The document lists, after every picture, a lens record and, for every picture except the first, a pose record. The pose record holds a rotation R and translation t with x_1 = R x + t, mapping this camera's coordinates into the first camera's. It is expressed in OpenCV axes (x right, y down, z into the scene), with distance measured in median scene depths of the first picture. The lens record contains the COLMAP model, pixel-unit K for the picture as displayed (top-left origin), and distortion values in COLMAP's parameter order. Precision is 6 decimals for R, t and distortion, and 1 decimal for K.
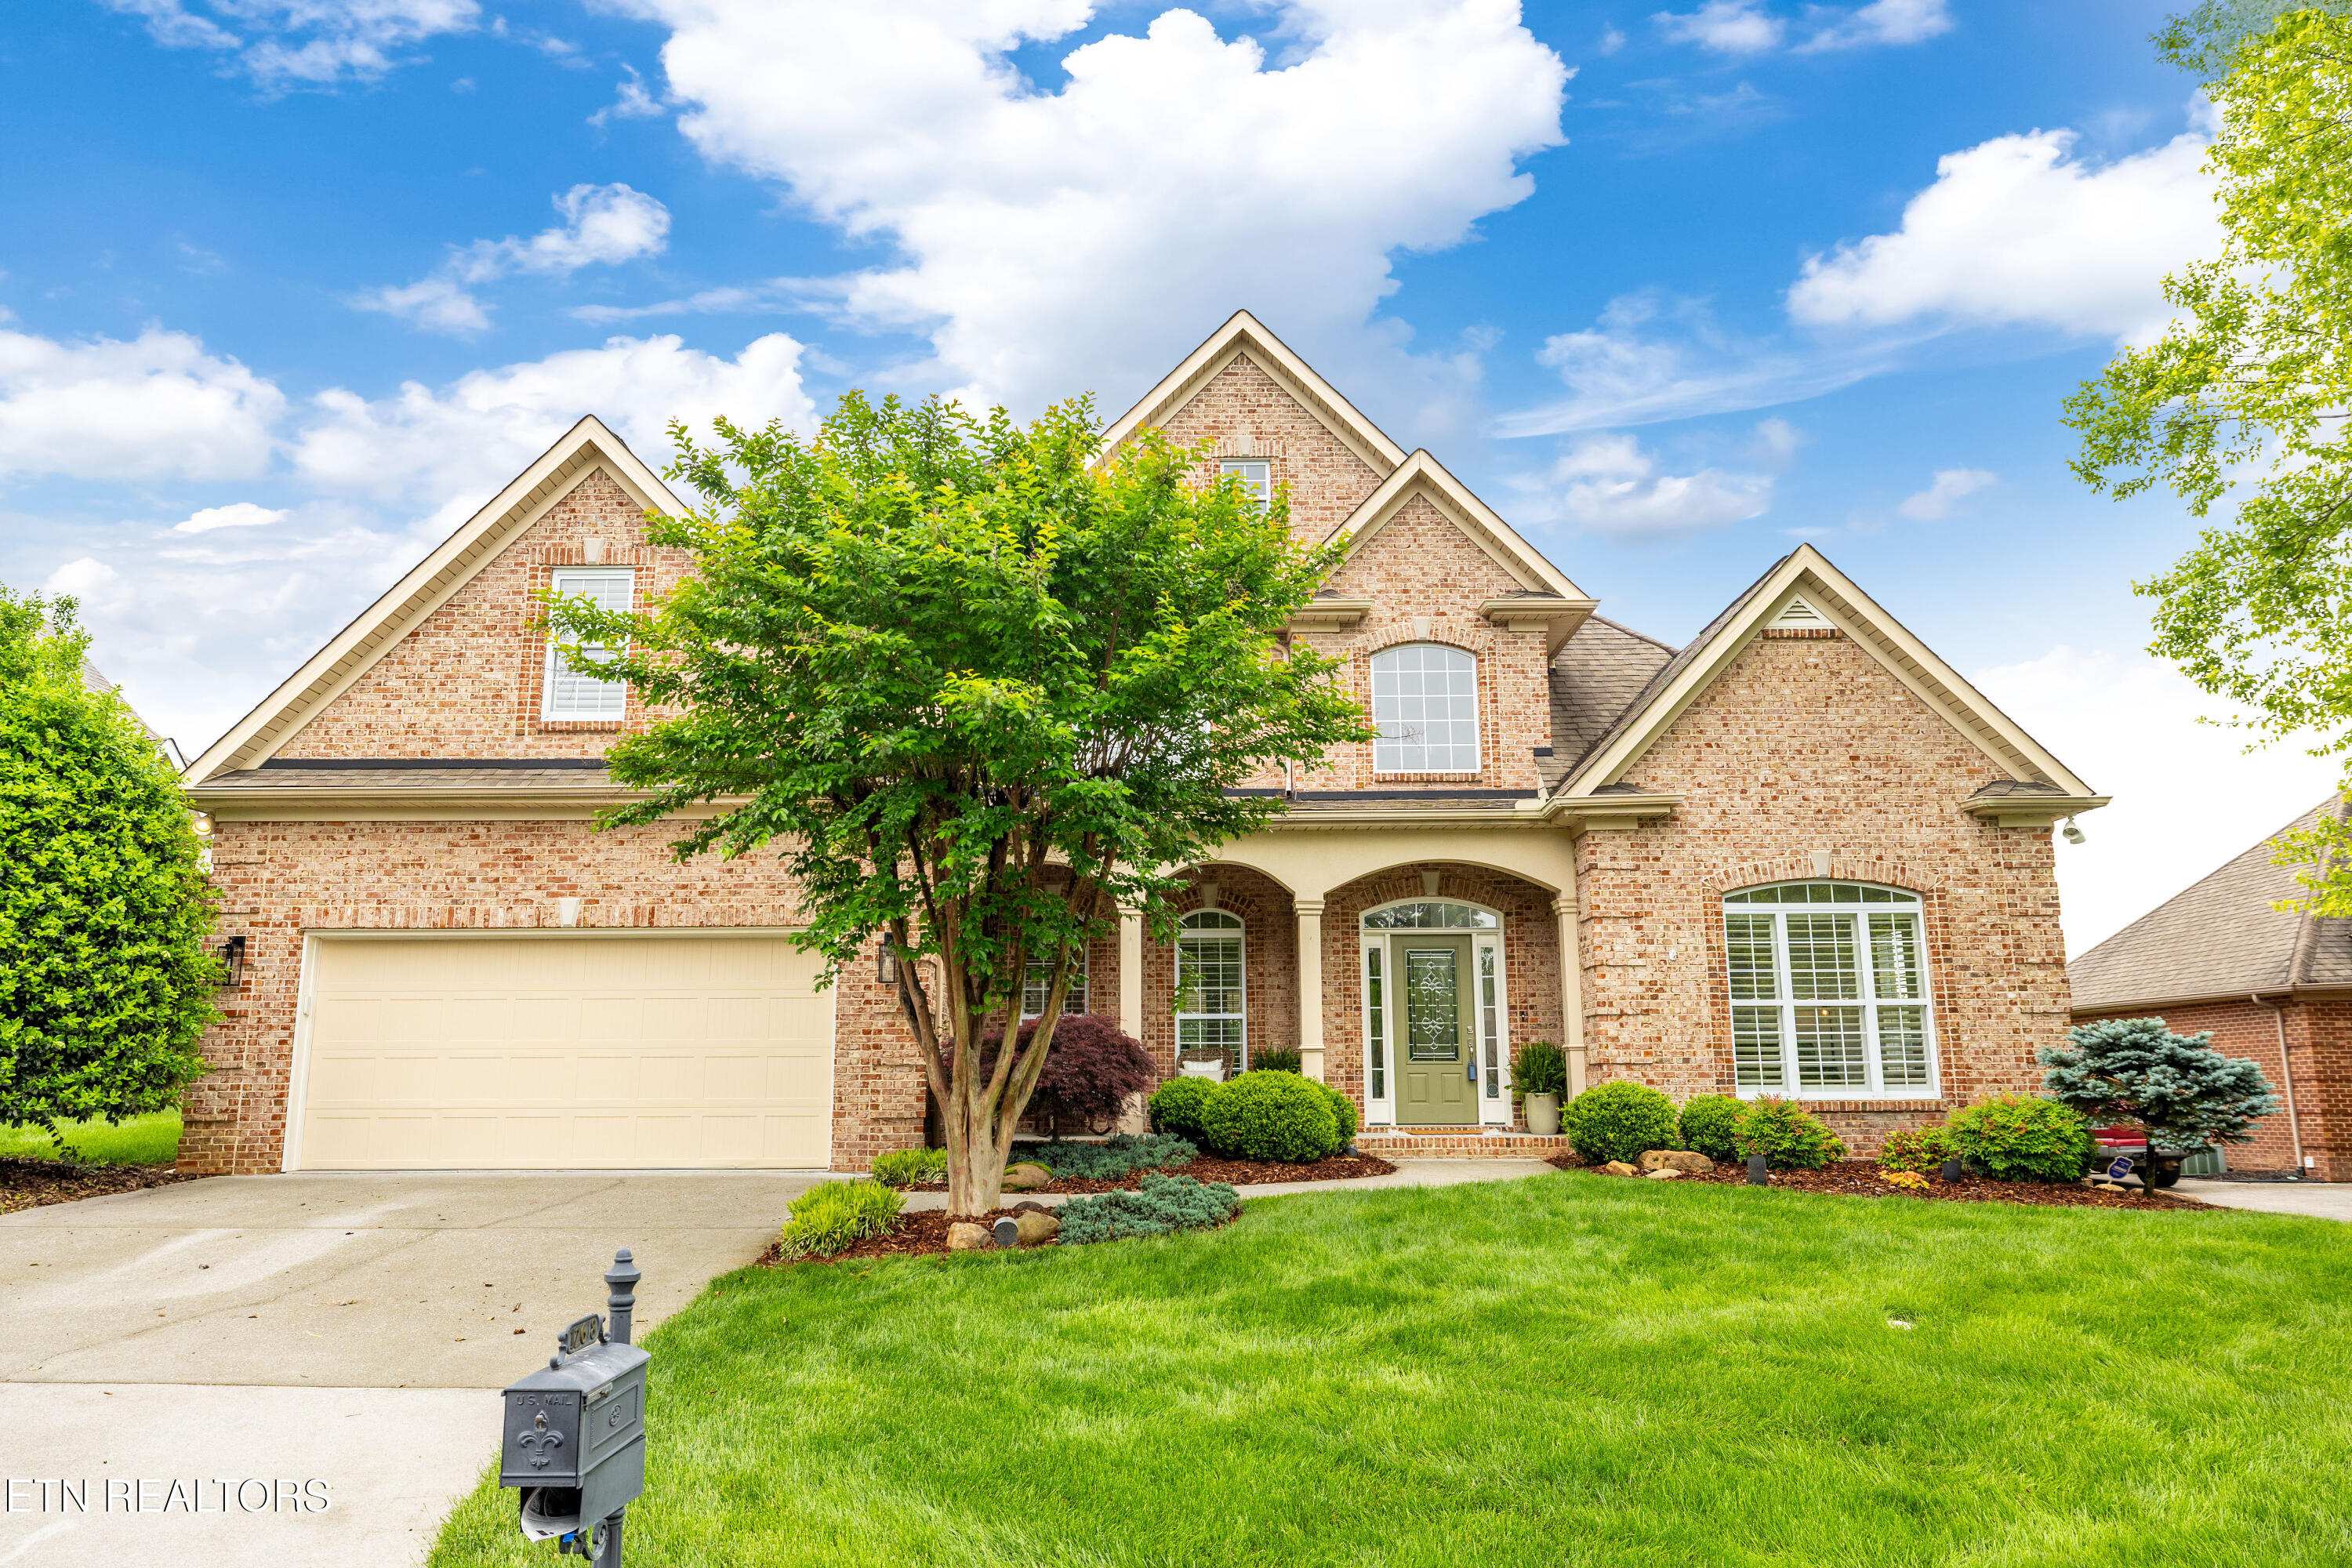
lens RADIAL K [[1587.4, 0, 1145.9], [0, 1587.4, 772.5], [0, 0, 1]] dist [-0.004914, -0.001949]
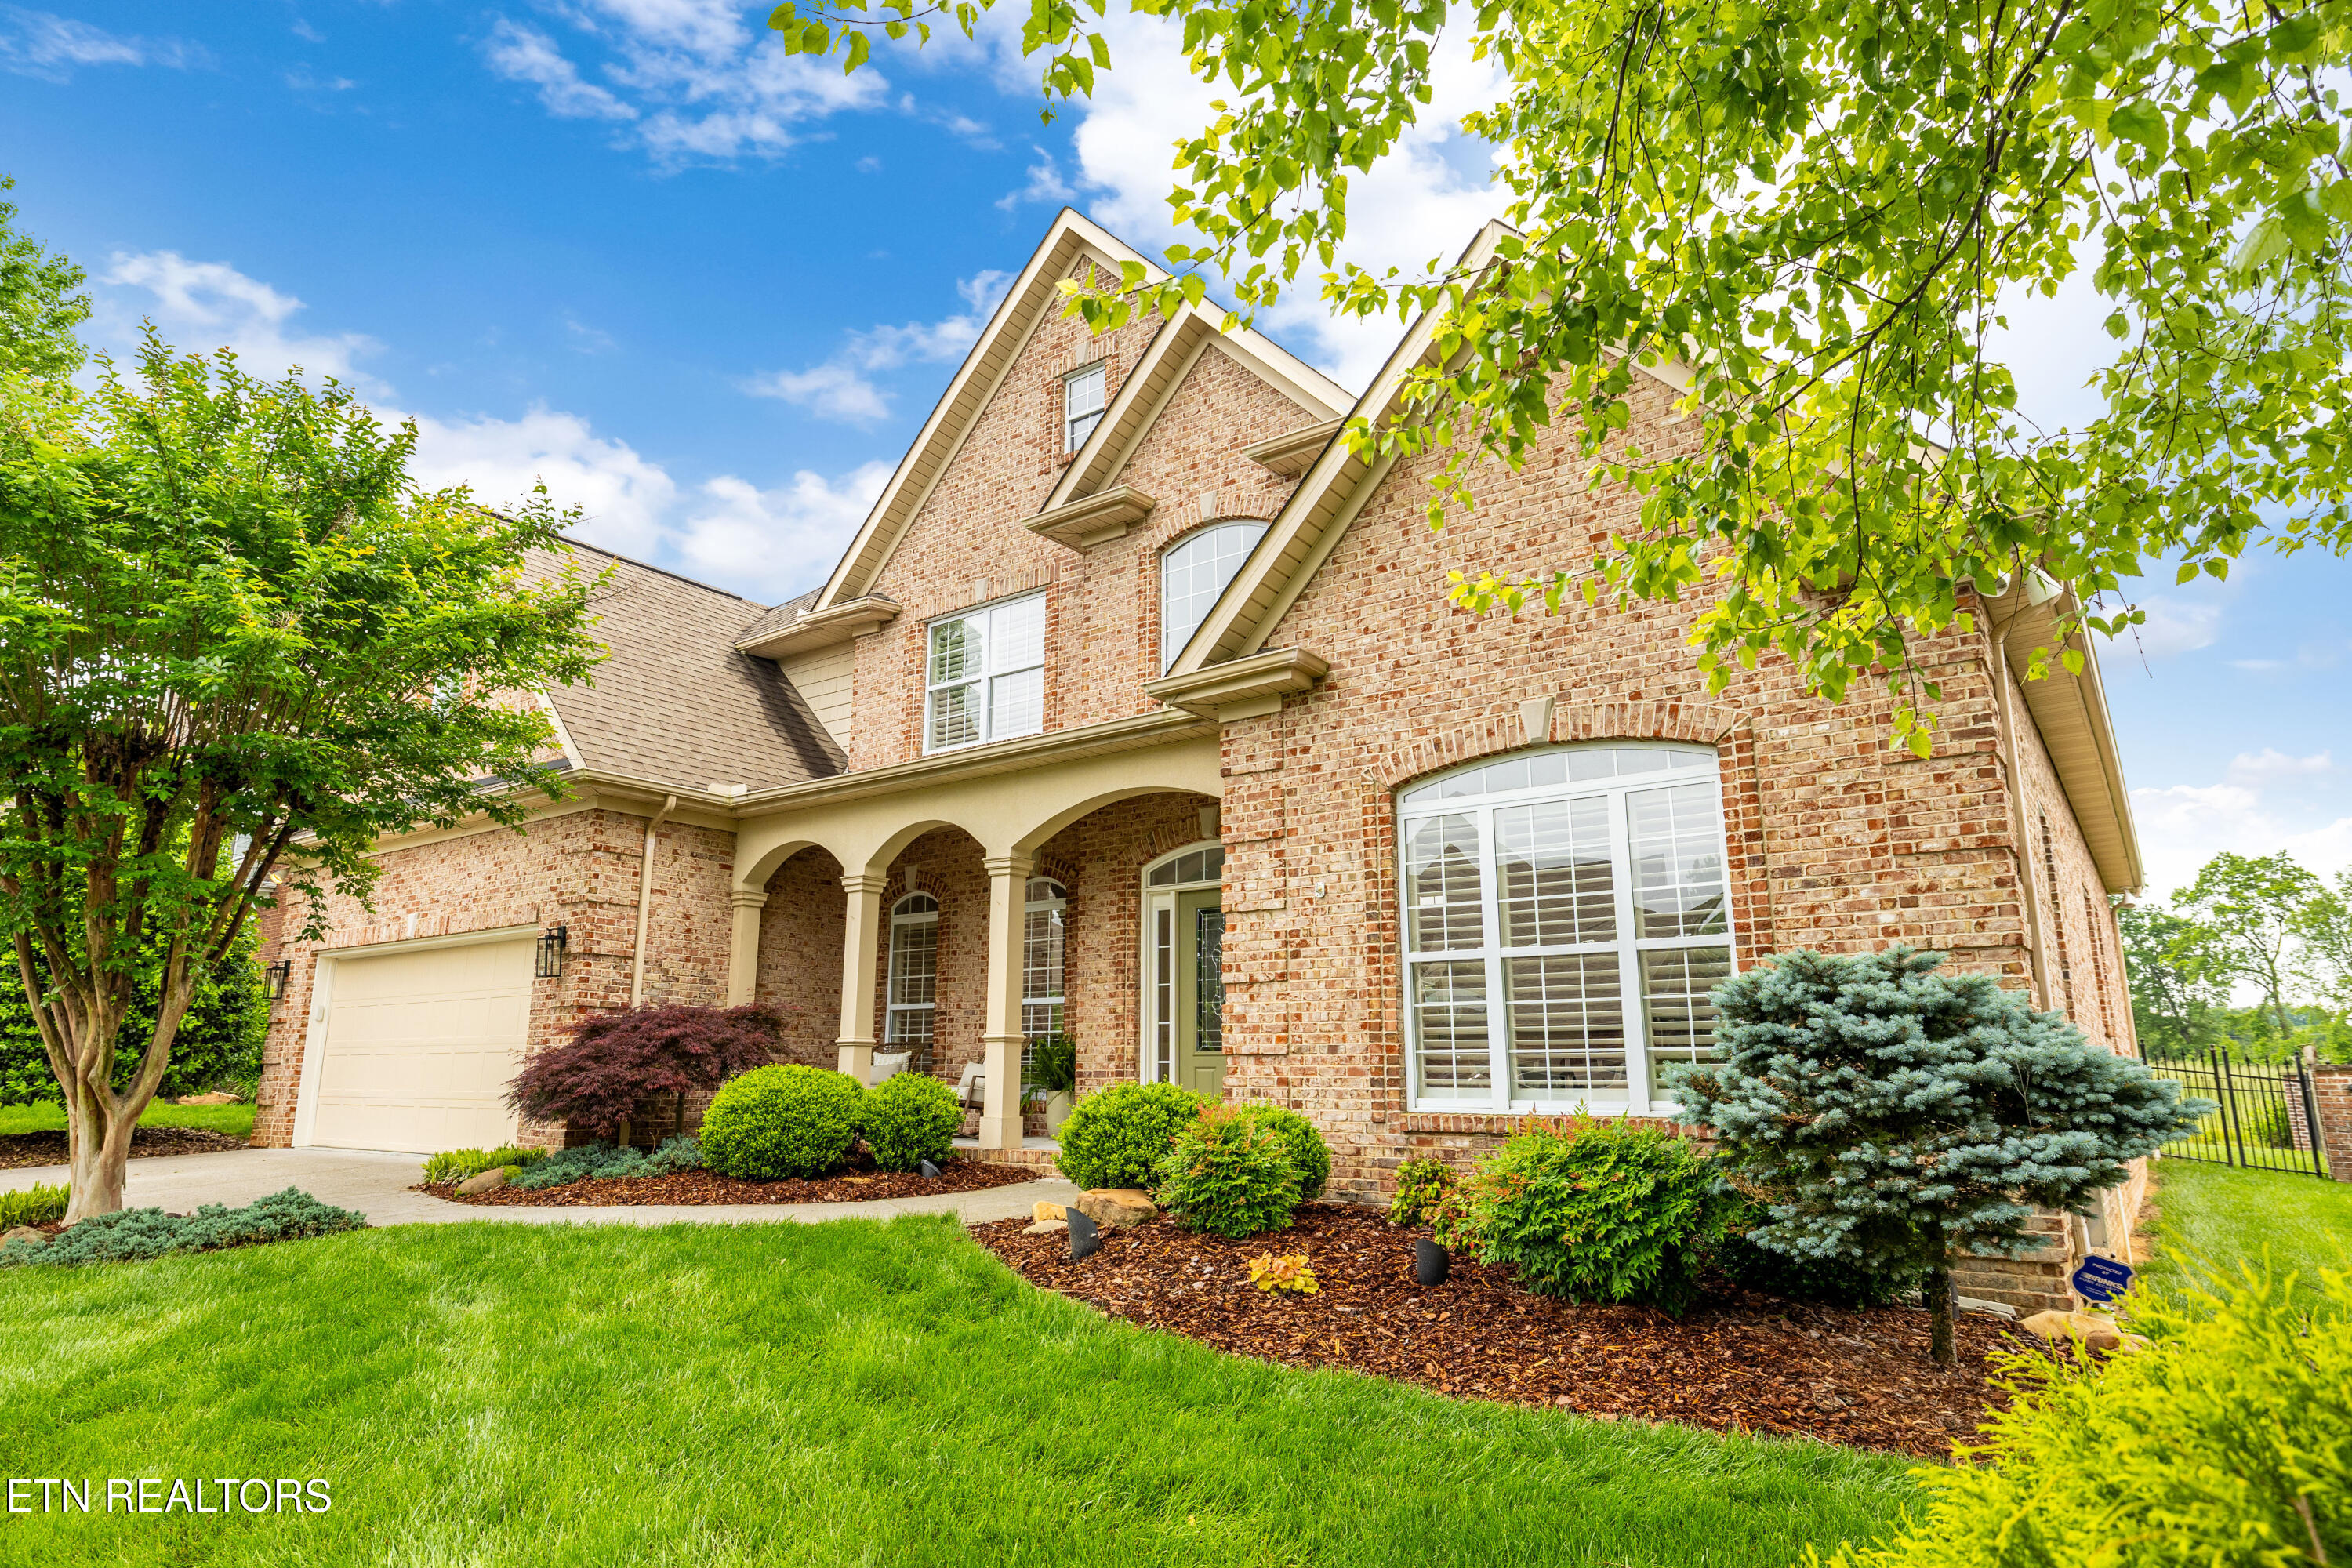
lens RADIAL K [[1315.6, 0, 1175.9], [0, 1315.6, 778.3], [0, 0, 1]] dist [-0.004122, 0.001268]
pose [[0.812869, -0.124109, -0.569071, 0.617951], [0.112069, 0.992105, -0.056287, 0.095527], [0.571564, -0.018022, 0.820360, 0.528529]]
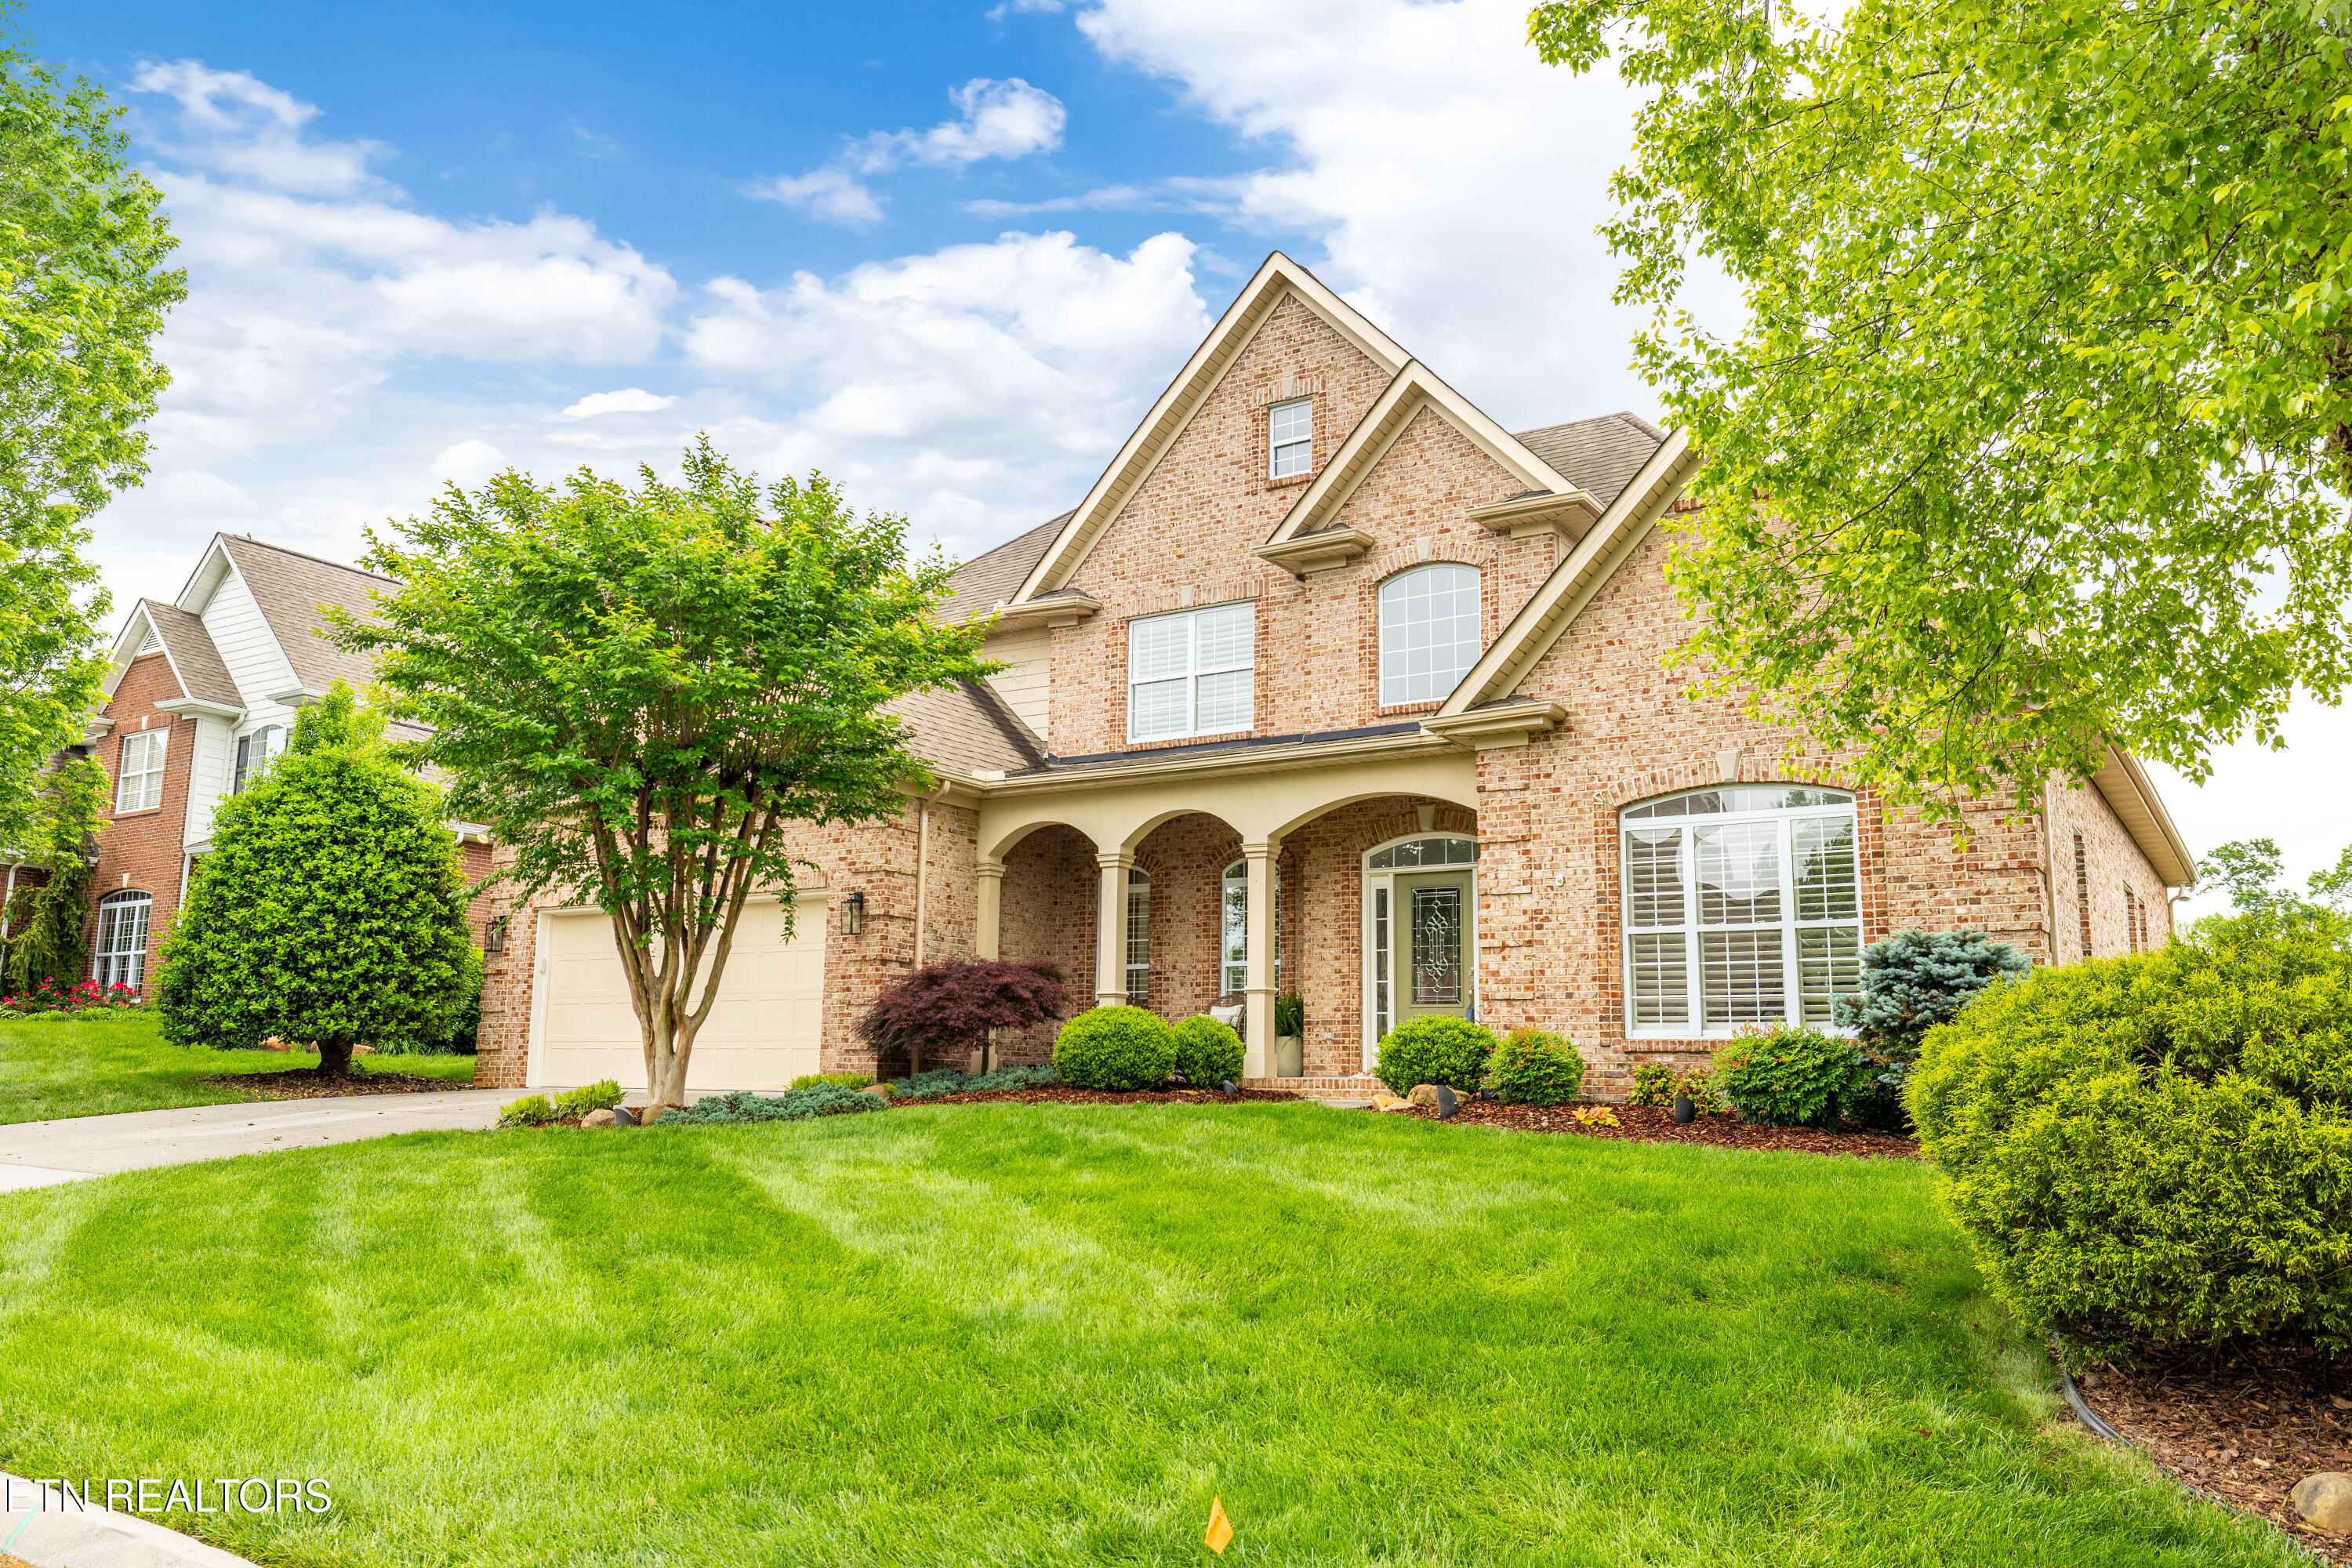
lens RADIAL K [[1711.2, 0, 1176.3], [0, 1711.2, 788.2], [0, 0, 1]] dist [-0.006171, 0.002036]
pose [[0.845750, -0.074973, -0.528286, 0.684231], [0.088517, 0.996075, 0.000349, 0.044231], [0.526186, -0.047057, 0.849067, 0.060254]]
